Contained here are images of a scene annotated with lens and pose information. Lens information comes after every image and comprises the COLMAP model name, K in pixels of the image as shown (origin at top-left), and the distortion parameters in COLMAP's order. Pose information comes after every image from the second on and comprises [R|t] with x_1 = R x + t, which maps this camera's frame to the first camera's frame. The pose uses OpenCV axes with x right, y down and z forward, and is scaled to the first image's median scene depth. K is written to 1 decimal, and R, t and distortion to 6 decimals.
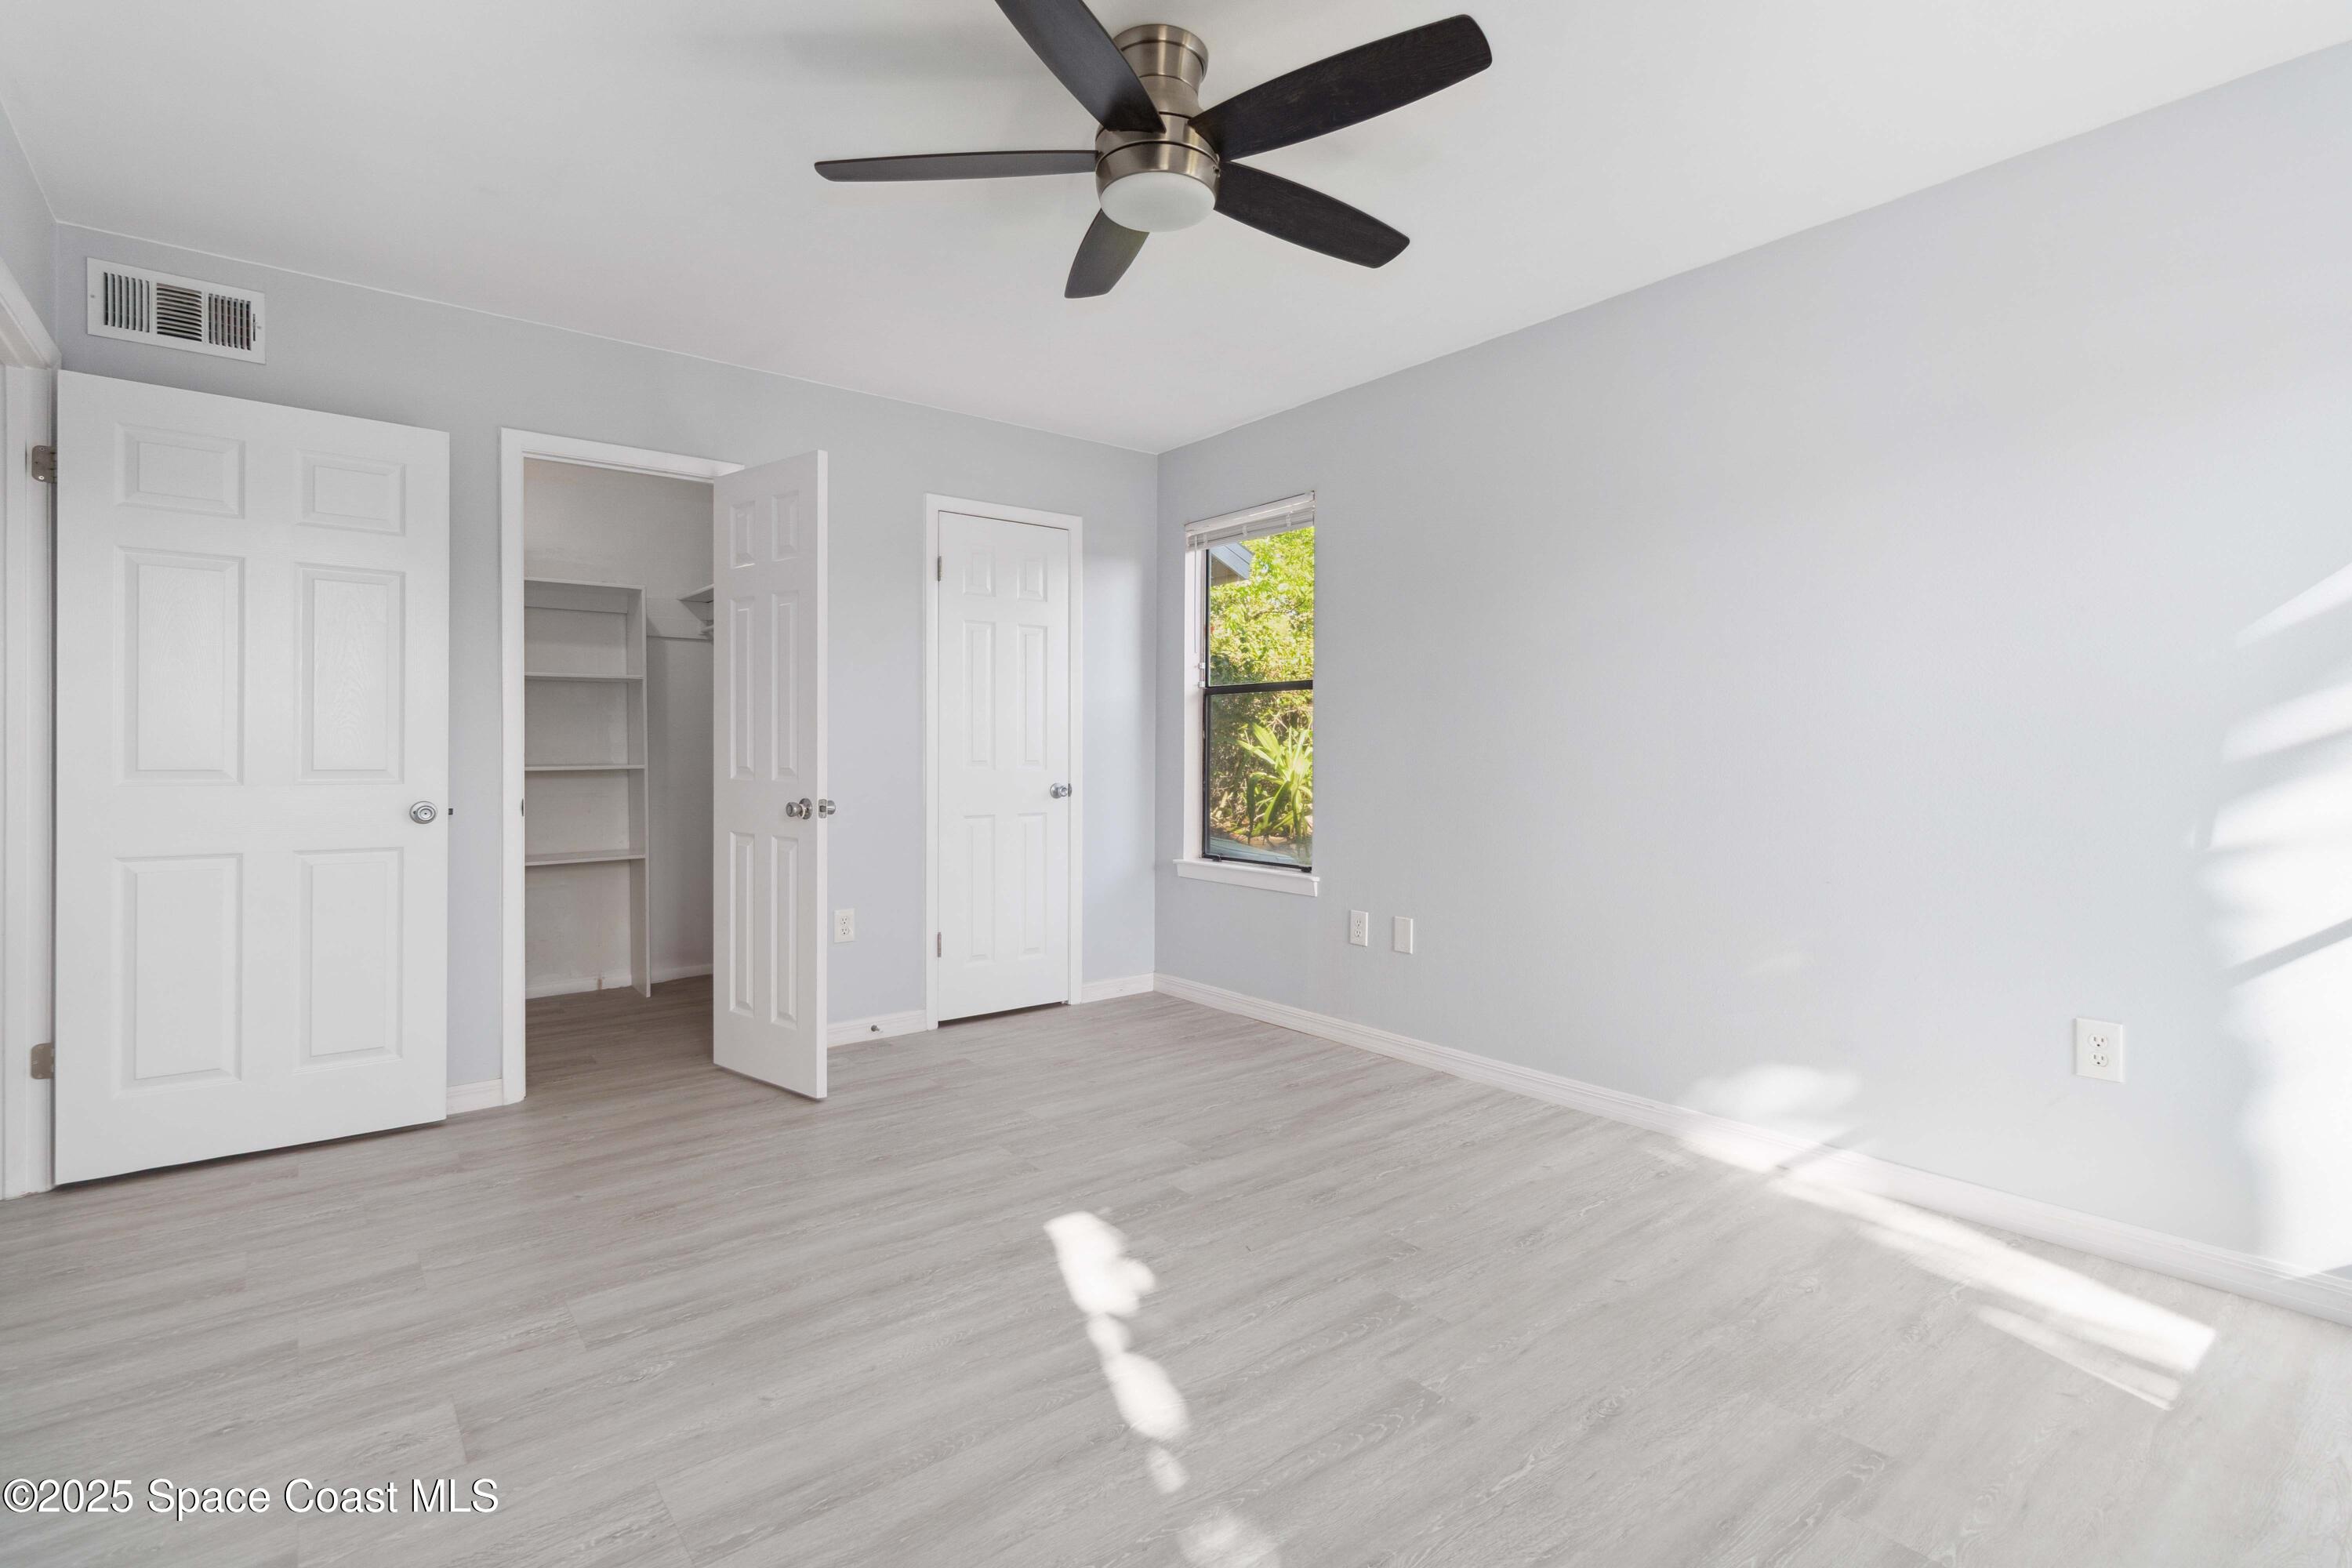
lens RADIAL K [[1088.4, 0, 1168.9], [0, 1088.4, 775.2], [0, 0, 1]] dist [0.001382, 0.000687]
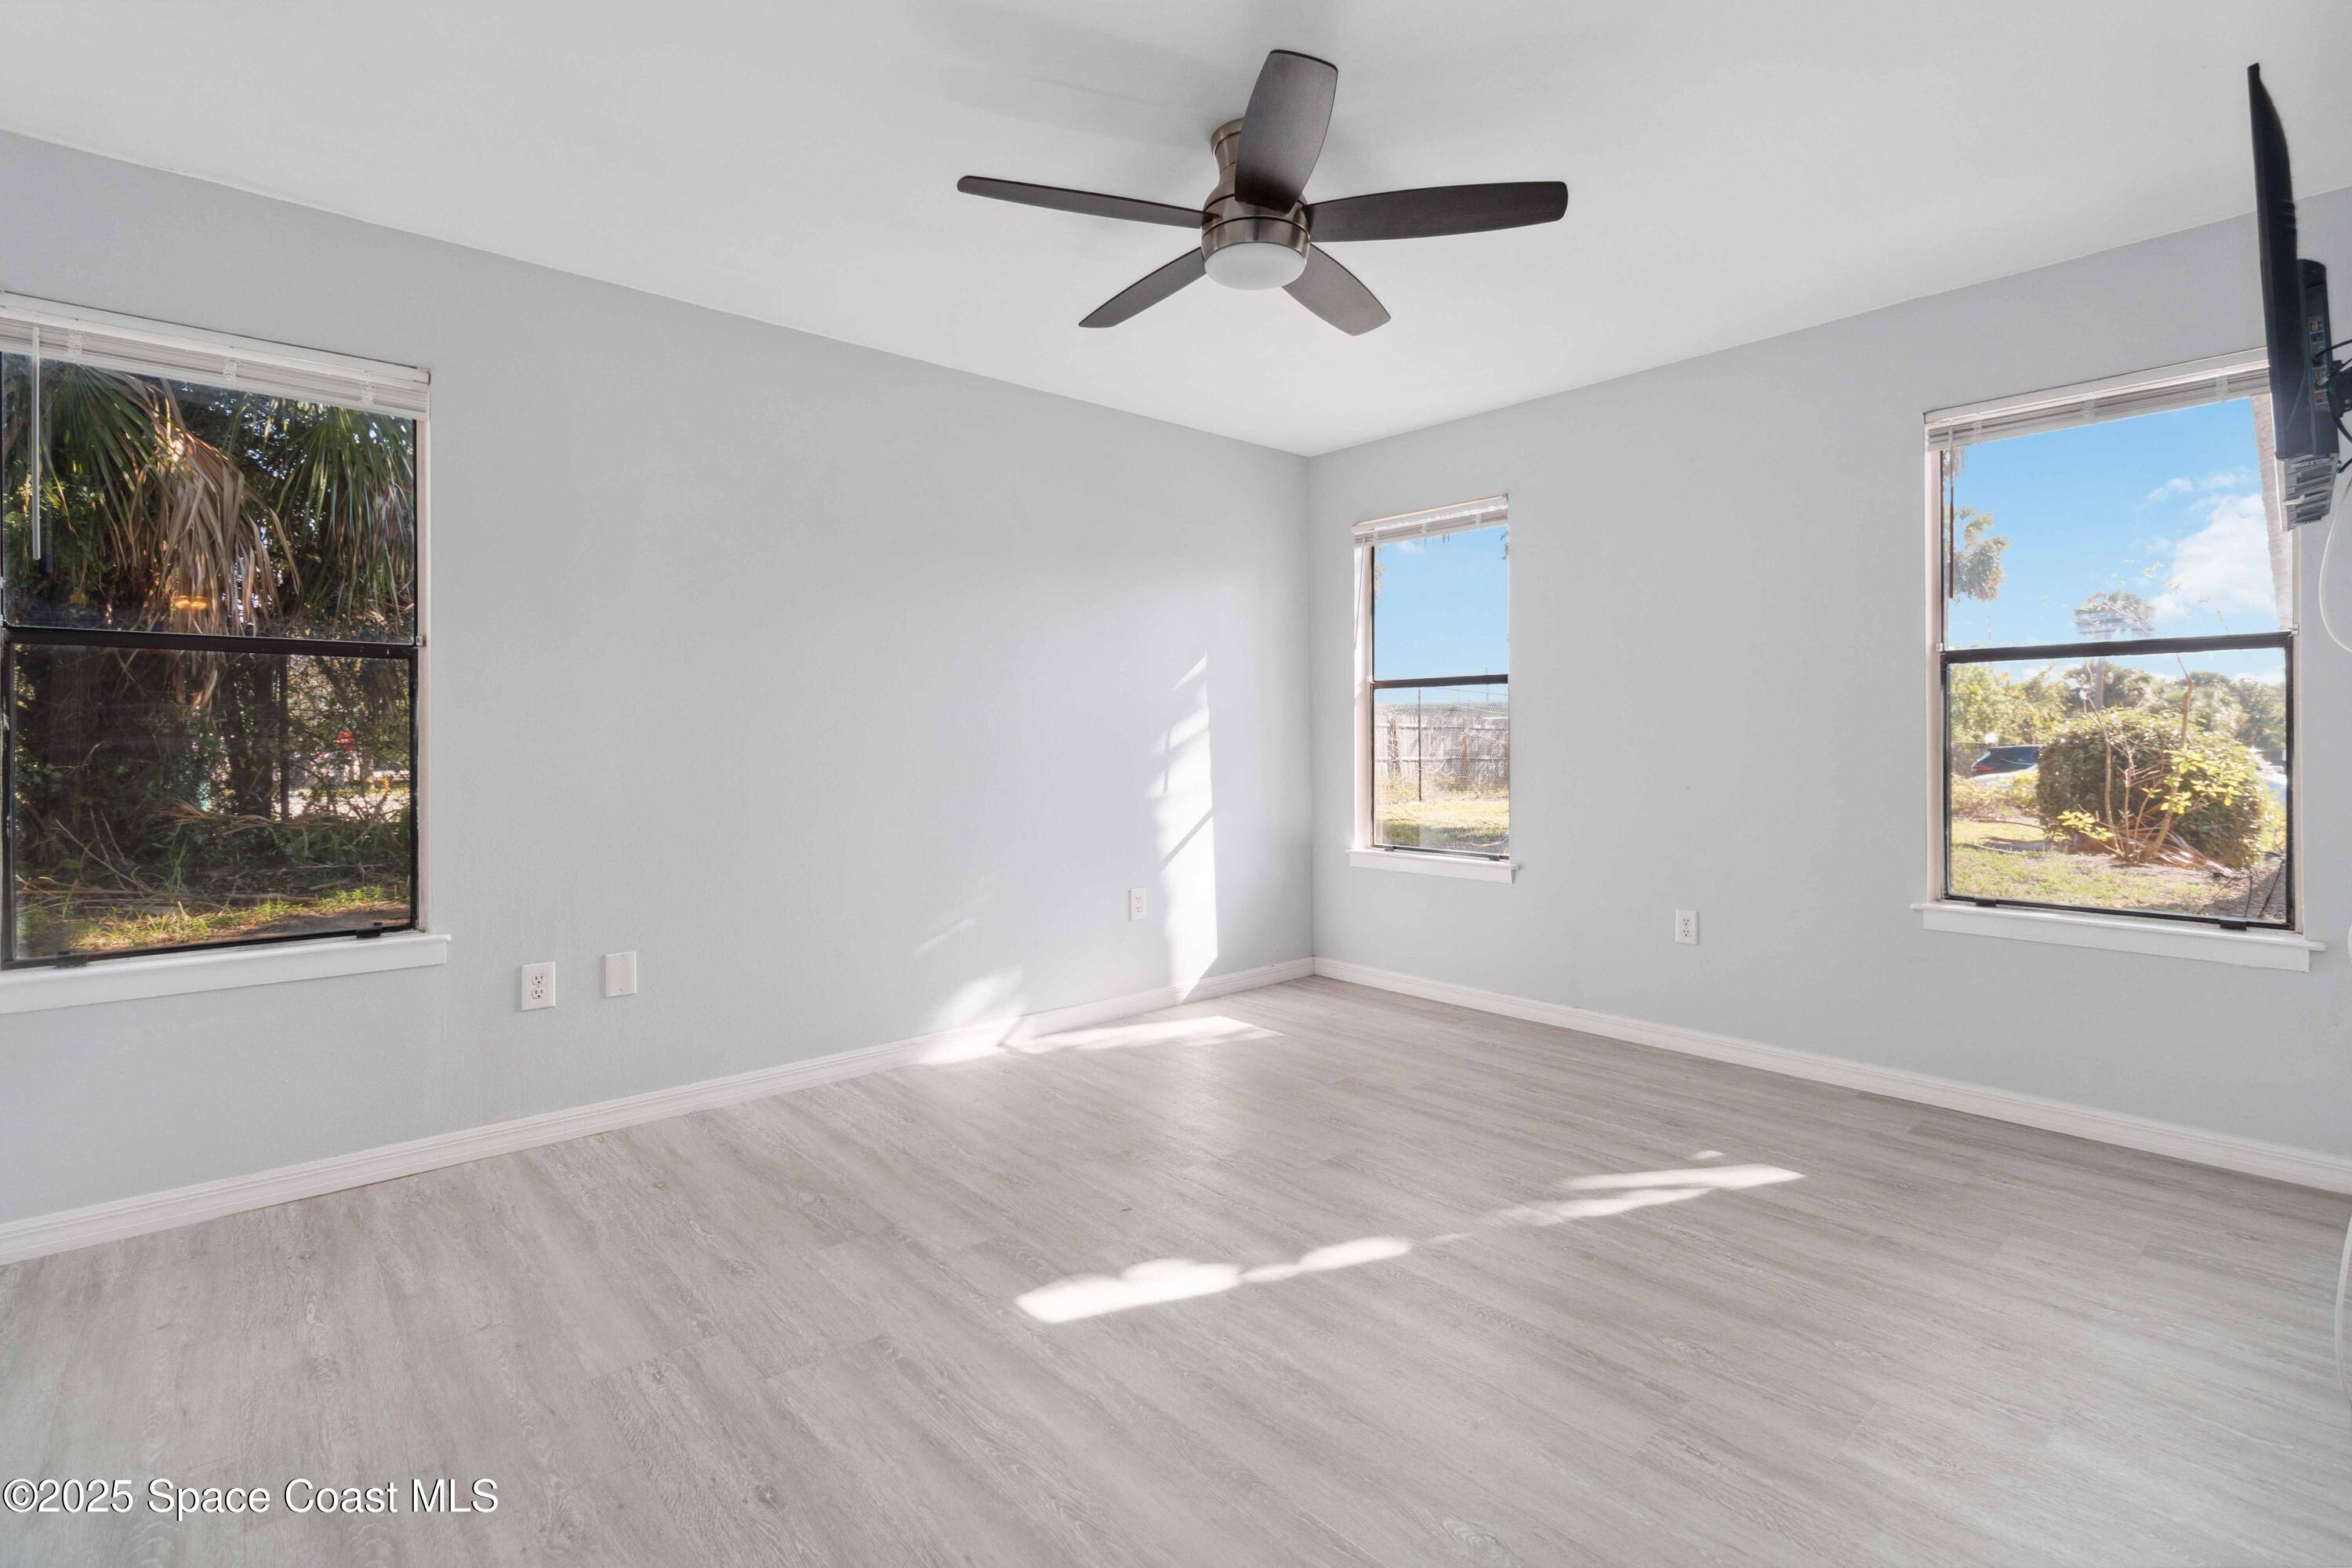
lens RADIAL K [[1088.4, 0, 1178.2], [0, 1088.4, 738.0], [0, 0, 1]] dist [0.001382, 0.000687]
pose [[-0.049317, 0.005360, 0.998769, -0.836738], [0.030032, 0.999541, -0.003882, -0.020961], [-0.998332, 0.029803, -0.049456, 0.822172]]
